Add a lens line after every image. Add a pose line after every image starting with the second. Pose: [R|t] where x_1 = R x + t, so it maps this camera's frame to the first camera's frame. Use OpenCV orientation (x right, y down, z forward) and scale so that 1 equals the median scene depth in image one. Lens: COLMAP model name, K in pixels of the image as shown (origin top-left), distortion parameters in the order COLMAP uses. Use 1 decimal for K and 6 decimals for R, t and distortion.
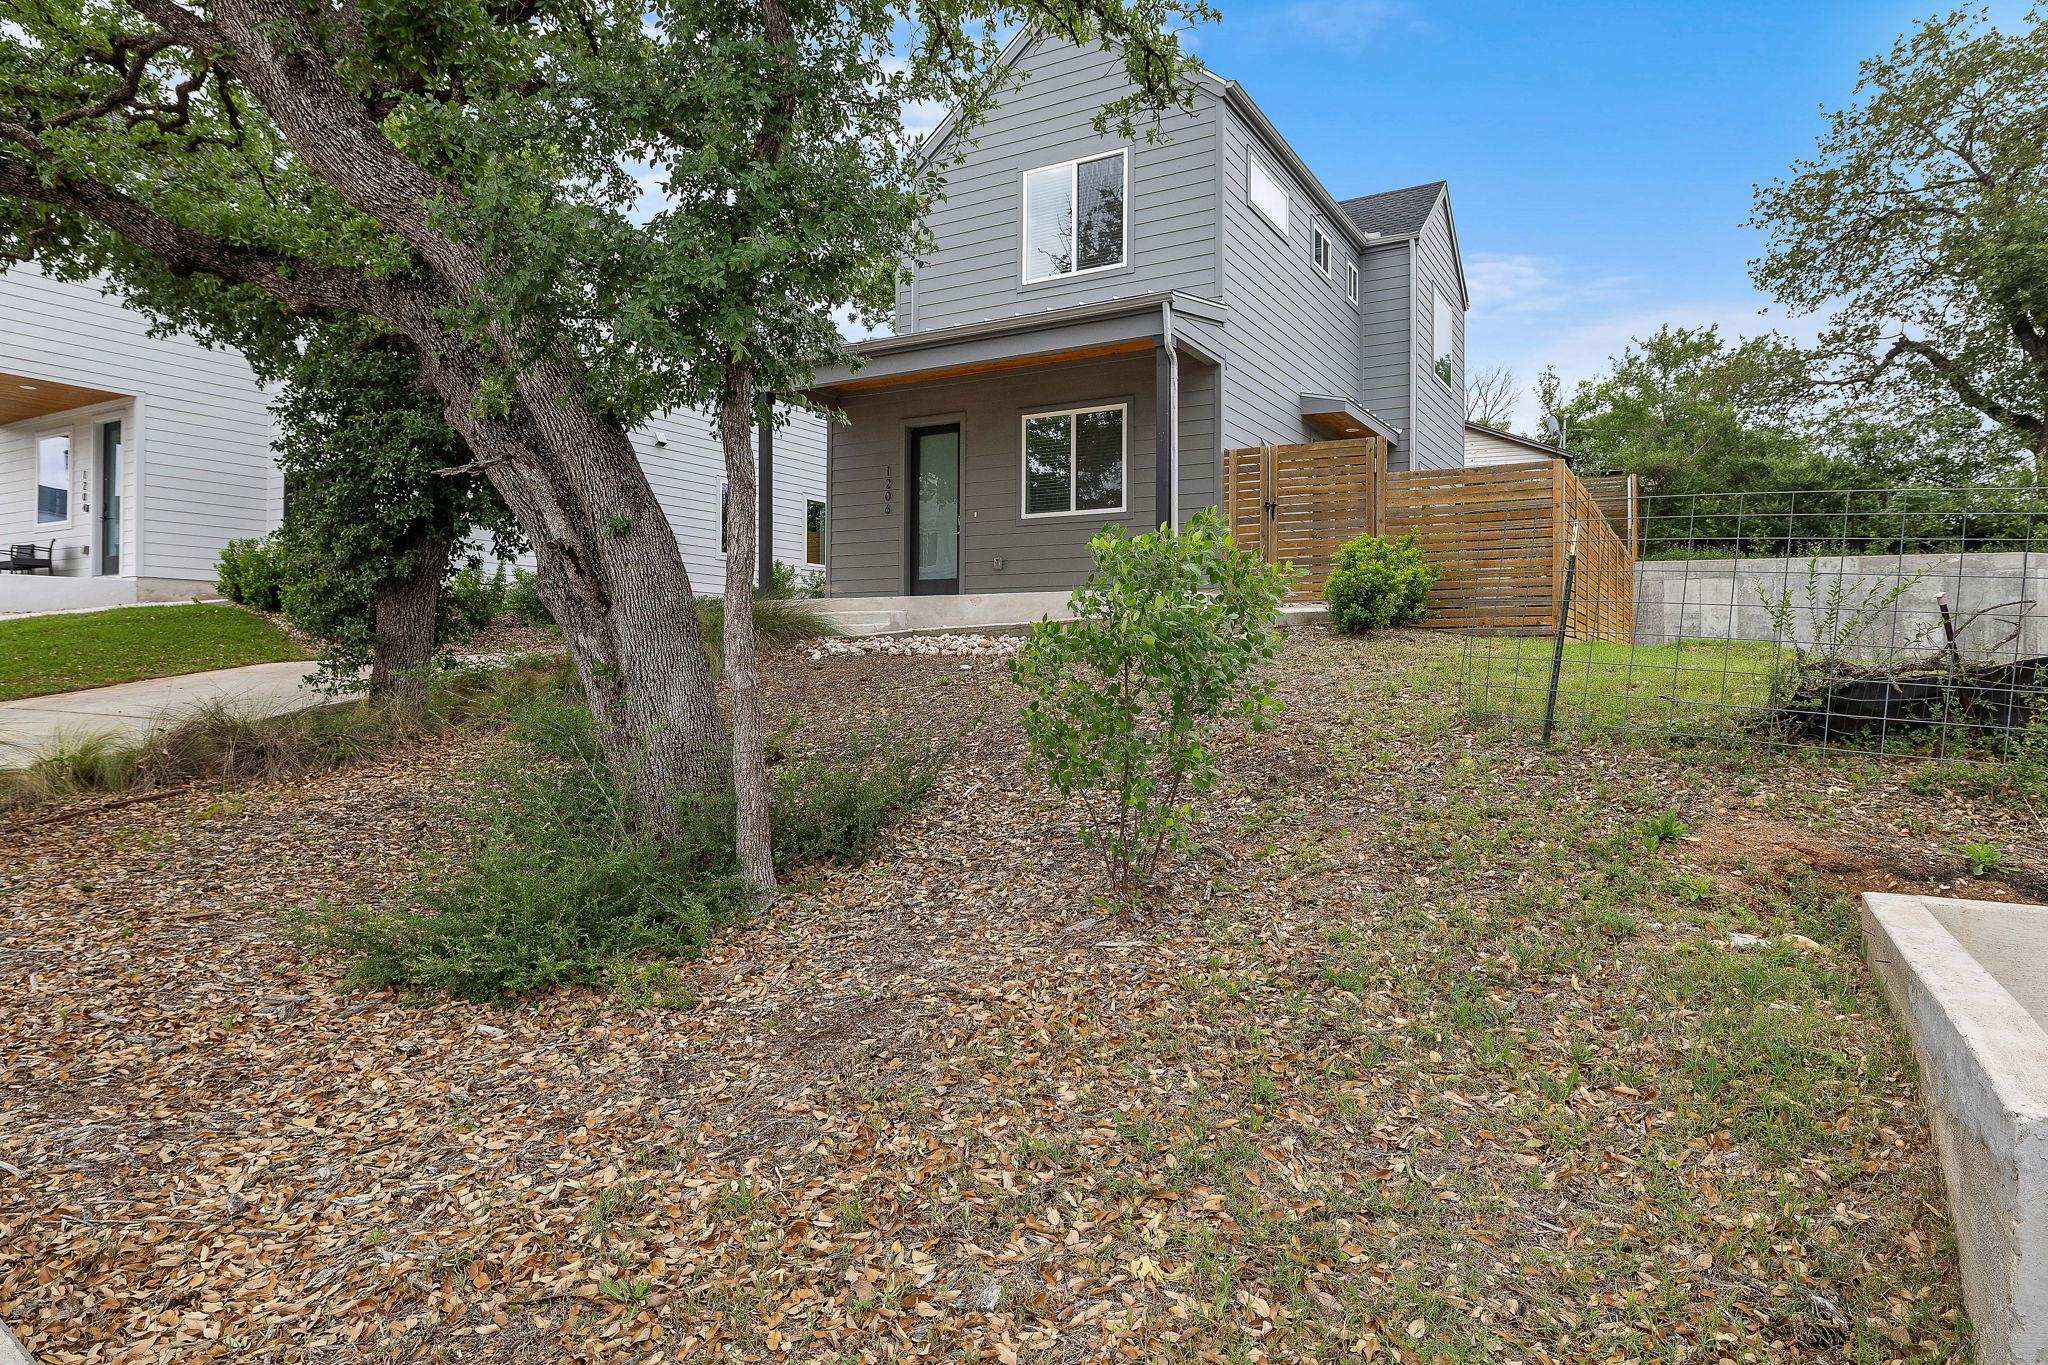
lens RADIAL K [[1211.1, 0, 1023.9], [0, 1211.1, 680.5], [0, 0, 1]] dist [0.006135, -0.002993]
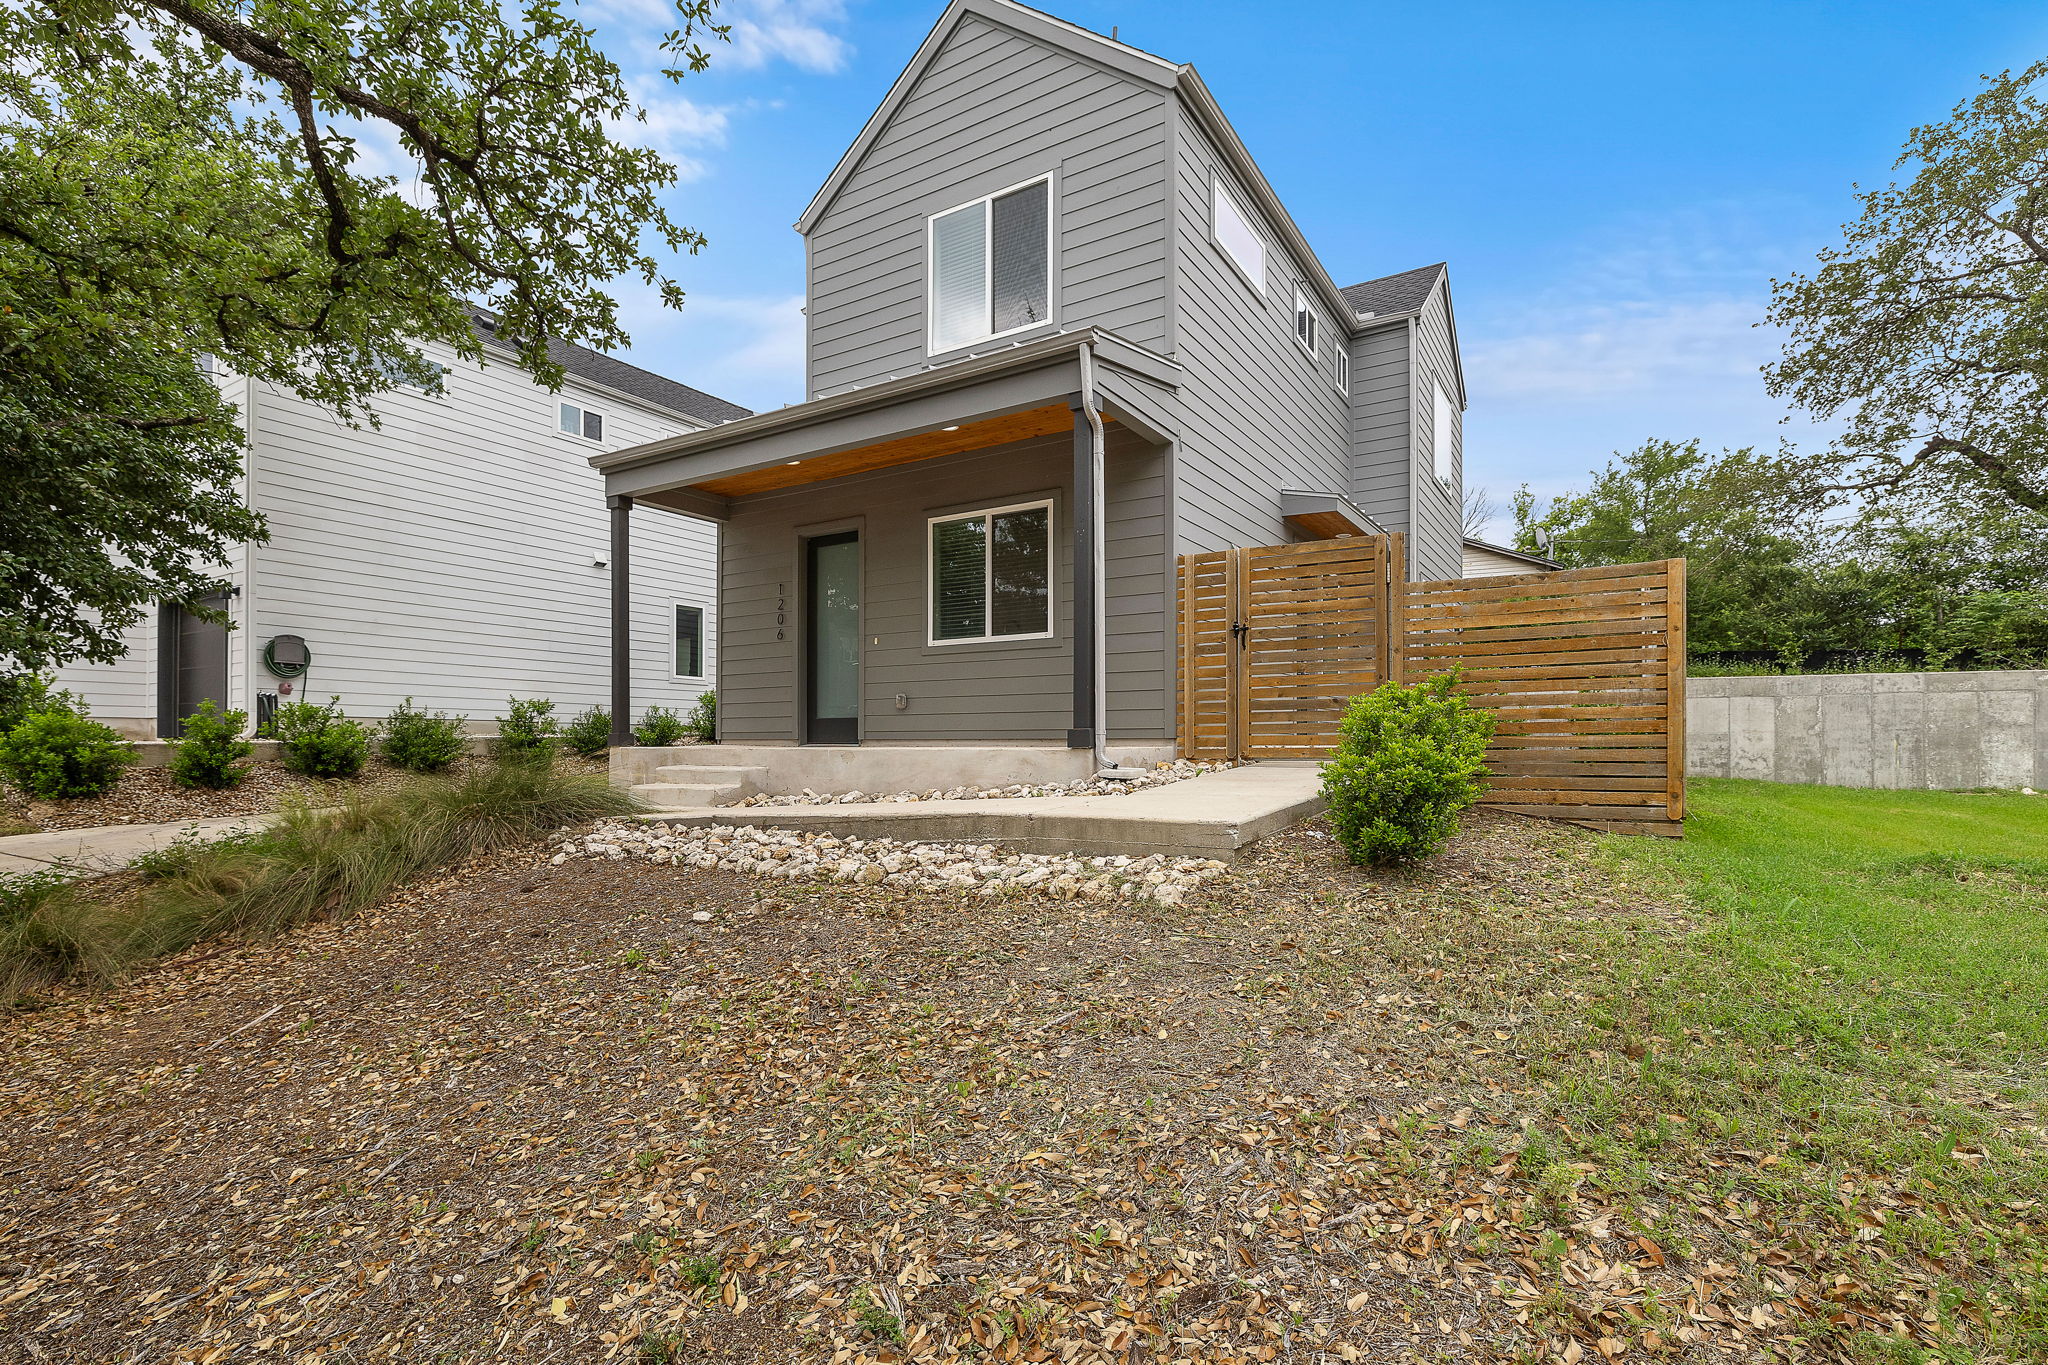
lens RADIAL K [[928.3, 0, 1008.7], [0, 928.3, 729.5], [0, 0, 1]] dist [-0.000376, -0.000307]
pose [[0.997588, 0.000316, -0.069414, 0.075706], [-0.001696, 0.999802, -0.019825, -0.053218], [0.069394, 0.019895, 0.997391, 0.314446]]
